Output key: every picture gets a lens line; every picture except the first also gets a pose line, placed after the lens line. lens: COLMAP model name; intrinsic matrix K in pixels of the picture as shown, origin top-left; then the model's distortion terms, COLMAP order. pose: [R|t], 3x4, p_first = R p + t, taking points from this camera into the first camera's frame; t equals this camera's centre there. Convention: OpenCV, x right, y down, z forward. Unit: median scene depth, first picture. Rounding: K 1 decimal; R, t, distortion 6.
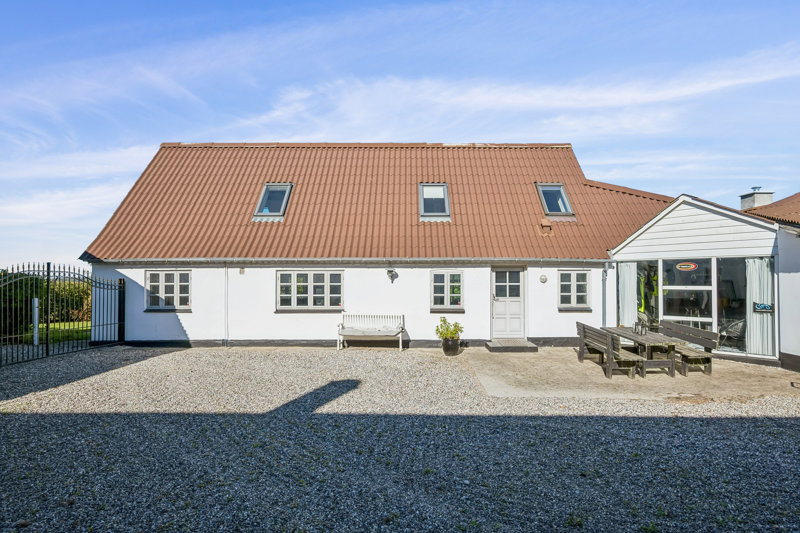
lens RADIAL K [[430.8, 0, 401.5], [0, 430.8, 263.0], [0, 0, 1]] dist [0.005226, 0.000652]
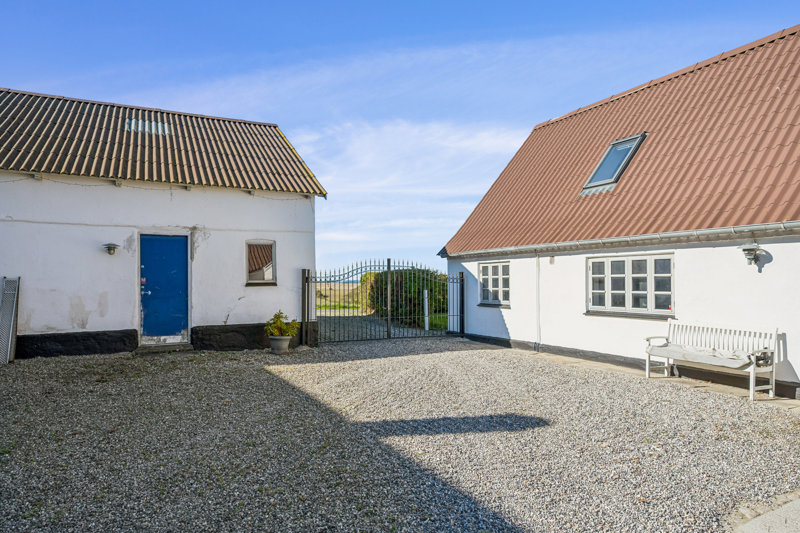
lens RADIAL K [[495.6, 0, 400.8], [0, 495.6, 262.4], [0, 0, 1]] dist [-0.009149, -0.001069]
pose [[0.484501, -0.033097, -0.874164, 0.300091], [0.042545, 0.998993, -0.014243, 0.023796], [0.873755, -0.030290, 0.485422, 0.304068]]
